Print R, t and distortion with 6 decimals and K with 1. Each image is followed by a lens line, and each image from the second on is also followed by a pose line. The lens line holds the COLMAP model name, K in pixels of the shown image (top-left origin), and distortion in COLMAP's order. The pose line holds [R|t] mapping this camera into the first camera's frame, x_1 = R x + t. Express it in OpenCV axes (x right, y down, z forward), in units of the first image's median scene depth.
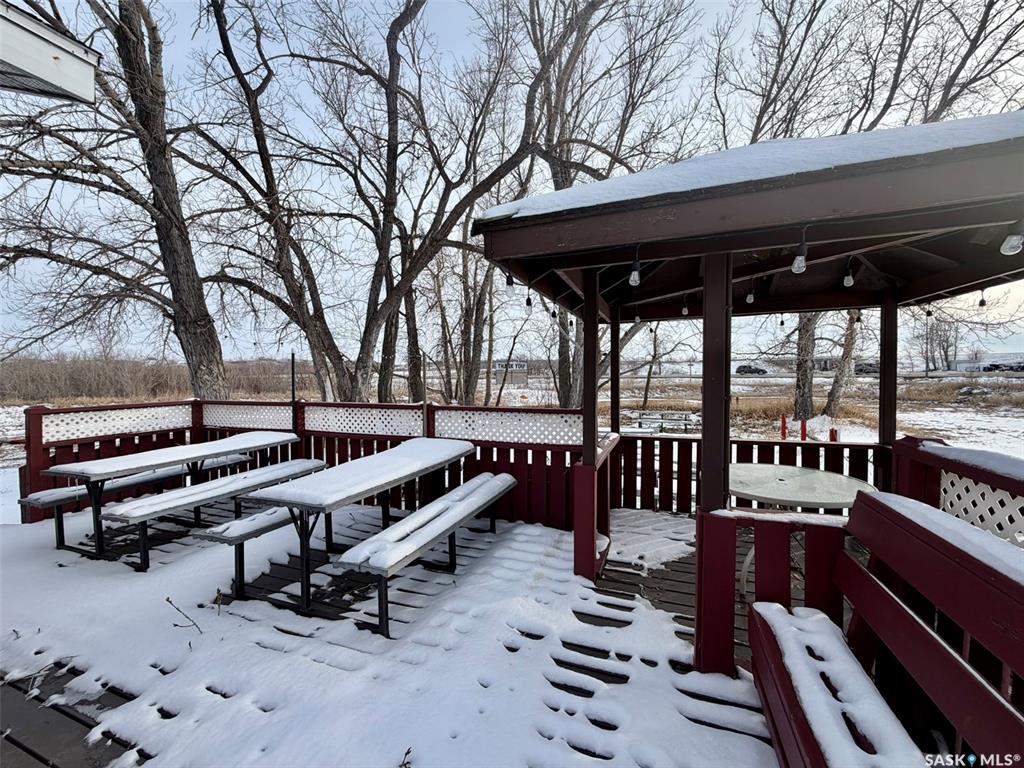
lens RADIAL K [[406.2, 0, 508.5], [0, 406.2, 386.2], [0, 0, 1]] dist [0.000061, -0.000544]
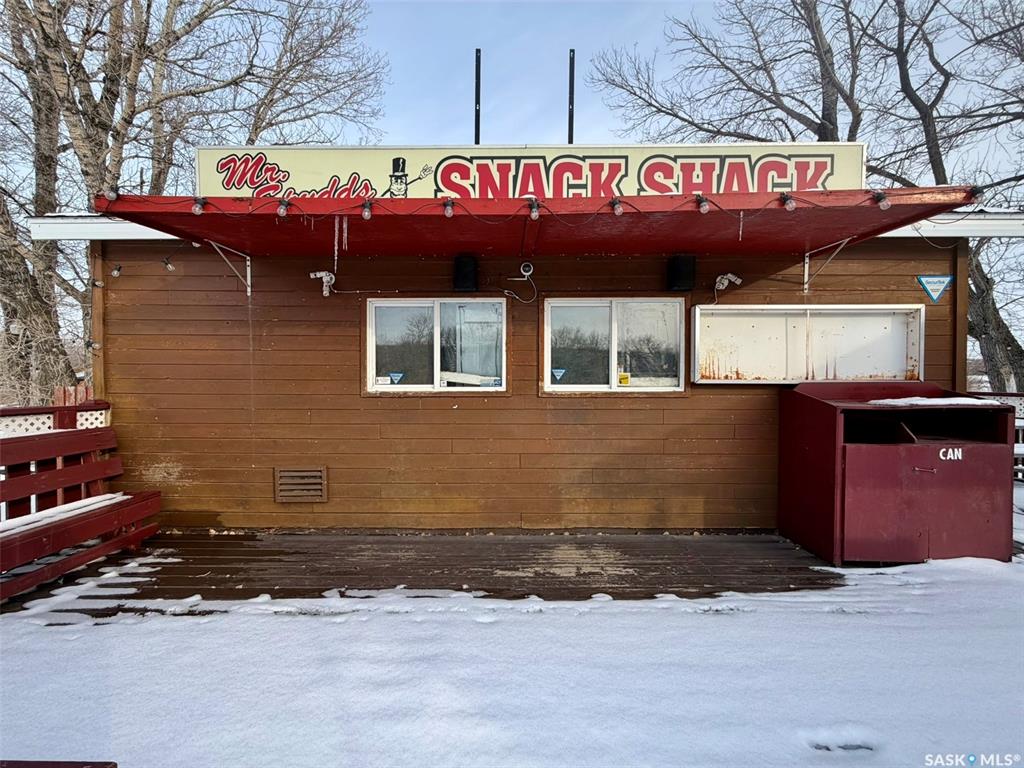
lens RADIAL K [[406.2, 0, 507.5], [0, 406.2, 384.8], [0, 0, 1]] dist [0.000061, -0.000544]
pose [[0.344590, 0.022801, -0.938476, 0.003187], [-0.034081, 0.999350, 0.011767, 0.016311], [0.938135, 0.027930, 0.345143, -0.219794]]
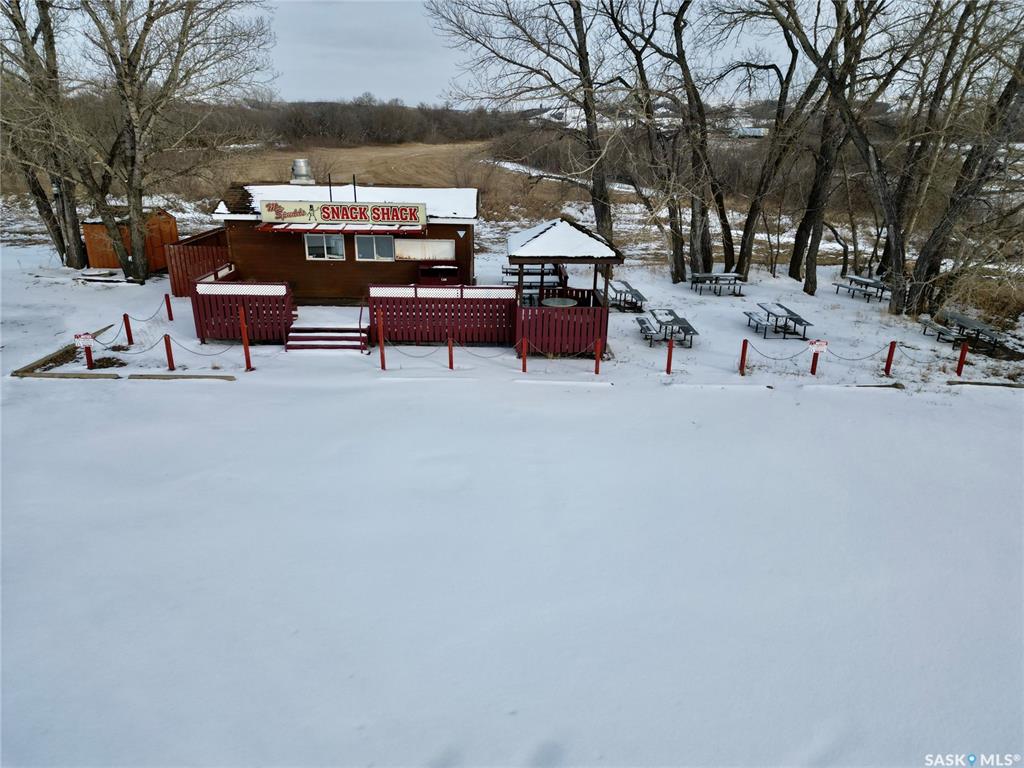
lens RADIAL K [[706.8, 0, 515.5], [0, 706.8, 393.4], [0, 0, 1]] dist [0.078896, -0.057515]
pose [[0.375876, 0.340728, -0.861755, 1.221069], [-0.049954, 0.936046, 0.348313, -0.237734], [0.925323, -0.087875, 0.368858, -0.375035]]
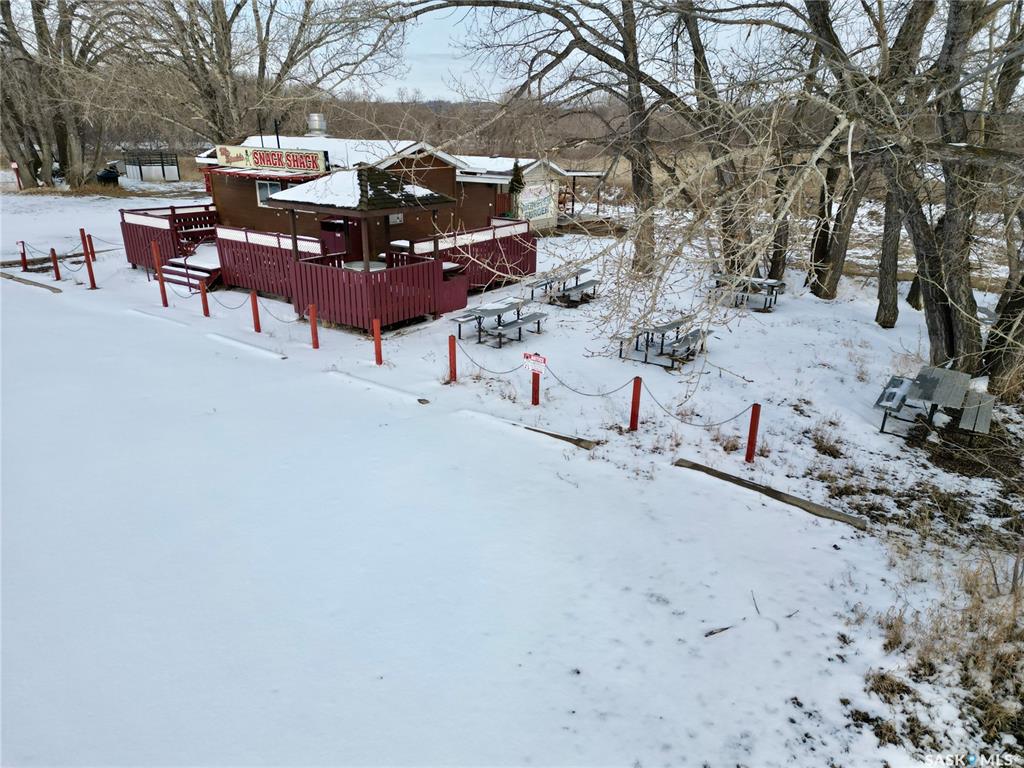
lens RADIAL K [[706.8, 0, 508.7], [0, 706.8, 393.5], [0, 0, 1]] dist [0.078896, -0.057515]
pose [[-0.240485, 0.346519, -0.906693, 1.087383], [-0.044549, 0.929181, 0.366930, -0.176546], [0.969630, 0.128633, -0.208018, 0.622098]]
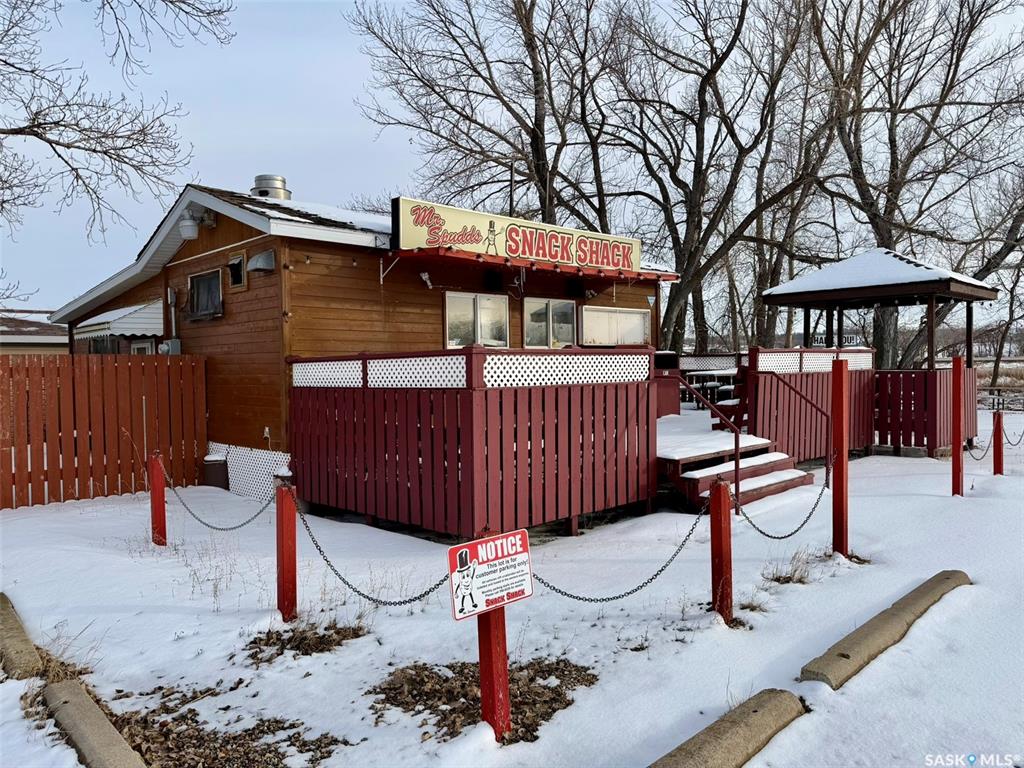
lens RADIAL K [[721.9, 0, 502.2], [0, 721.9, 380.6], [0, 0, 1]] dist [-0.009265, -0.020947]
pose [[0.901166, 0.007803, -0.433403, 0.081652], [-0.008756, 0.999962, -0.000204, 0.051044], [0.433385, 0.003979, 0.901200, -0.748774]]
